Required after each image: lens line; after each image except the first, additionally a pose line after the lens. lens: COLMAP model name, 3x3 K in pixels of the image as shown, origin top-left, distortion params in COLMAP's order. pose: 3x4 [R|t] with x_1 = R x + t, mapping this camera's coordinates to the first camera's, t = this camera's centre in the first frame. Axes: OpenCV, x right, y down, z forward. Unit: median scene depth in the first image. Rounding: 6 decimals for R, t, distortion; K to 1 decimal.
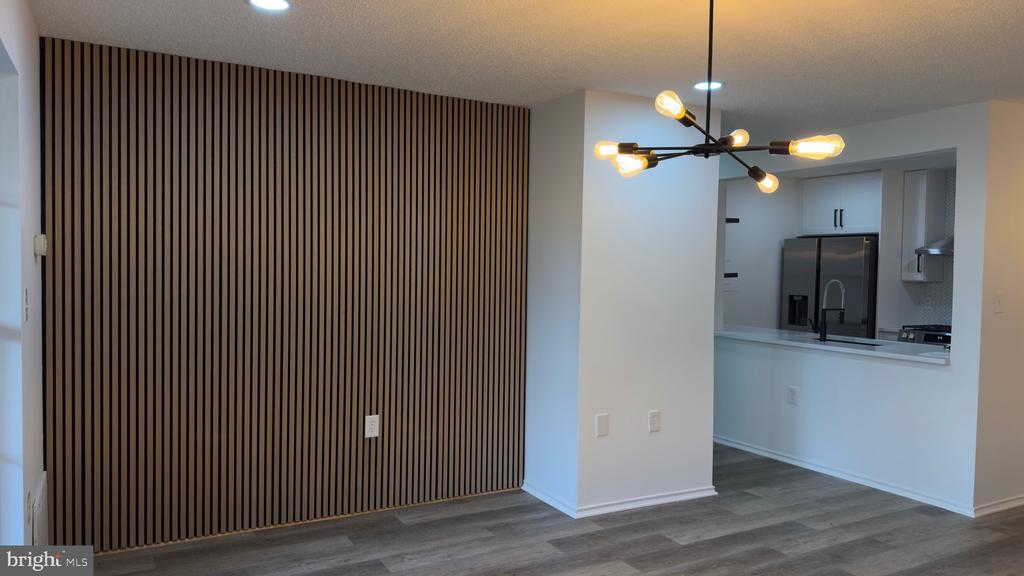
lens RADIAL K [[727.3, 0, 512.0], [0, 727.3, 288.0], [0, 0, 1]] dist [-0.004549, -0.001722]
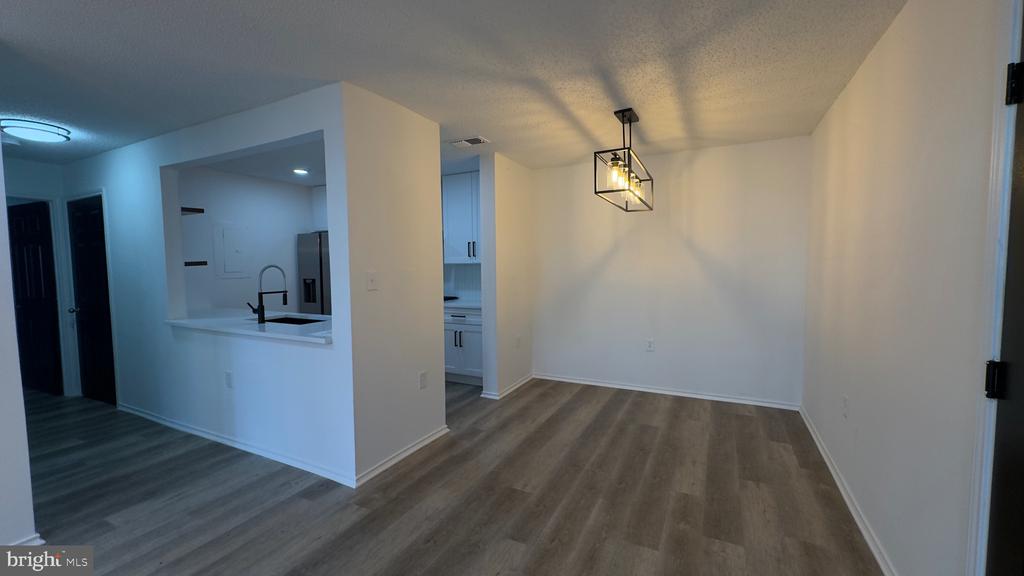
lens RADIAL K [[410.0, 0, 512.0], [0, 410.0, 288.0], [0, 0, 1]] dist [-0.001862, 0.000030]
pose [[0.824031, -0.060859, 0.563267, 0.462148], [0.041190, 0.998018, 0.047573, 0.010732], [-0.565045, -0.016000, 0.824905, 0.356941]]
